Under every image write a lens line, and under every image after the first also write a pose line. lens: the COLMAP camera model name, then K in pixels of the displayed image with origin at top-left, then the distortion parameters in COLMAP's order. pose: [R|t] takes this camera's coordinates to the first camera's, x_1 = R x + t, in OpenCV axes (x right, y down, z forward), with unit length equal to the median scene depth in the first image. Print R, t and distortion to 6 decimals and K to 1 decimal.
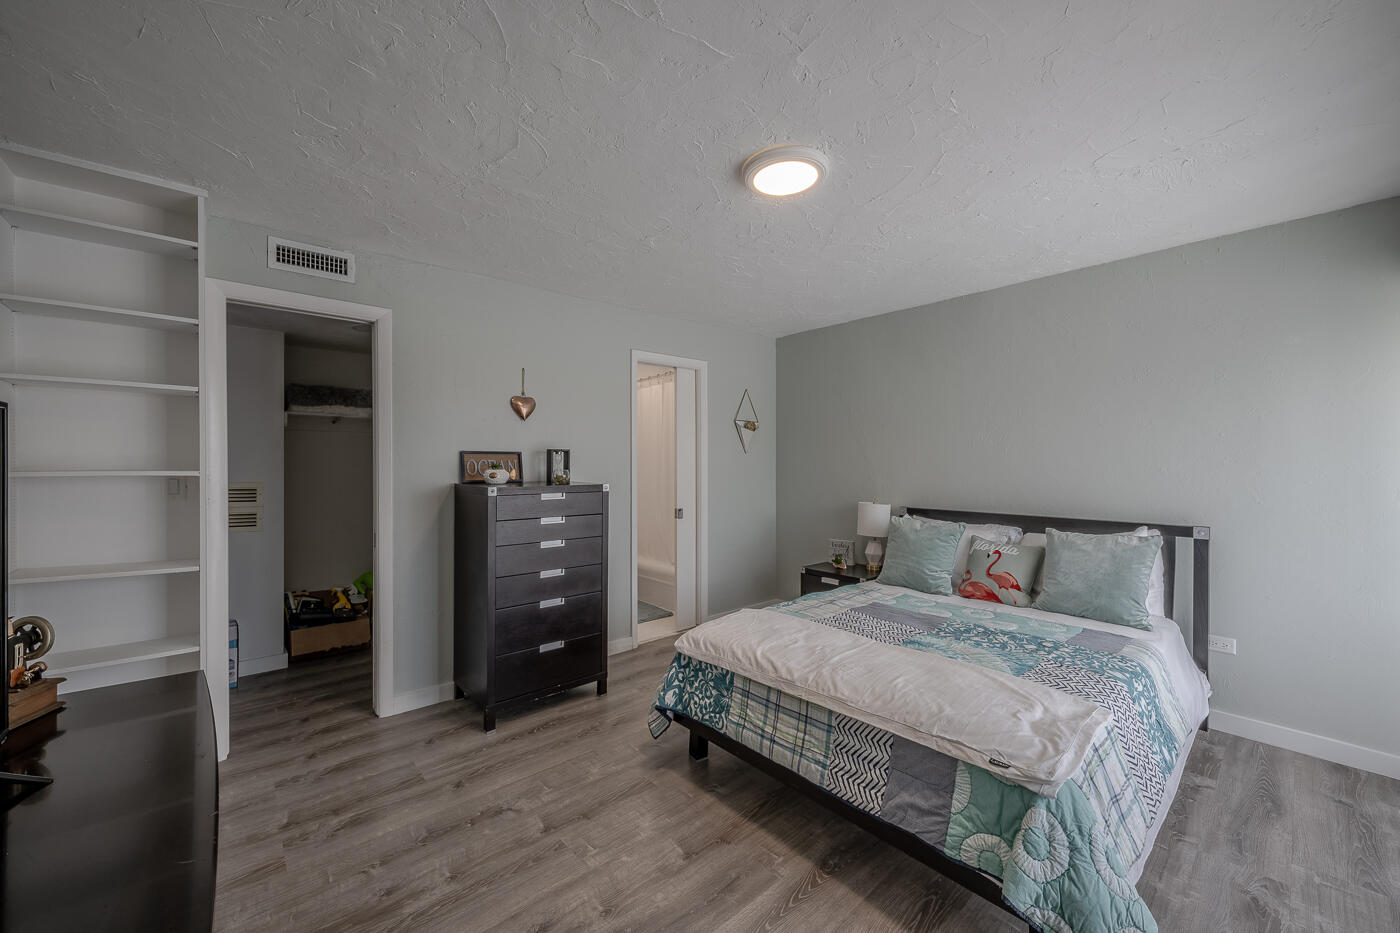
lens RADIAL K [[541.9, 0, 697.3], [0, 541.9, 463.0], [0, 0, 1]] dist [0.000269, -0.000349]
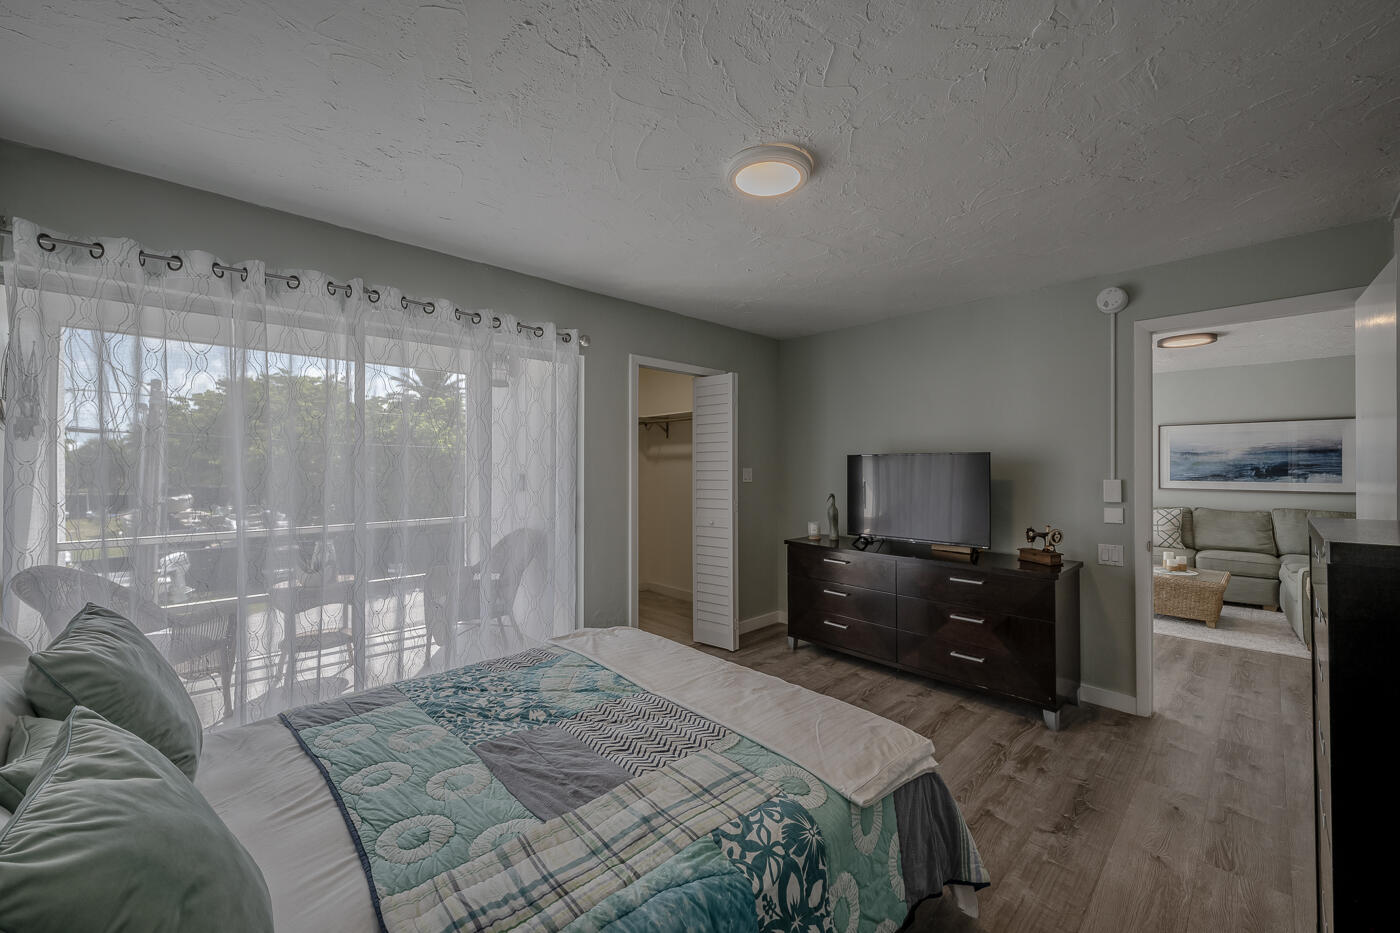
lens RADIAL K [[541.9, 0, 697.3], [0, 541.9, 463.0], [0, 0, 1]] dist [0.000269, -0.000349]
pose [[-0.999528, 0.000449, -0.030722, 0.298190], [0.000726, 0.999959, -0.008995, -0.007043], [0.030716, -0.009013, -0.999488, 1.851997]]
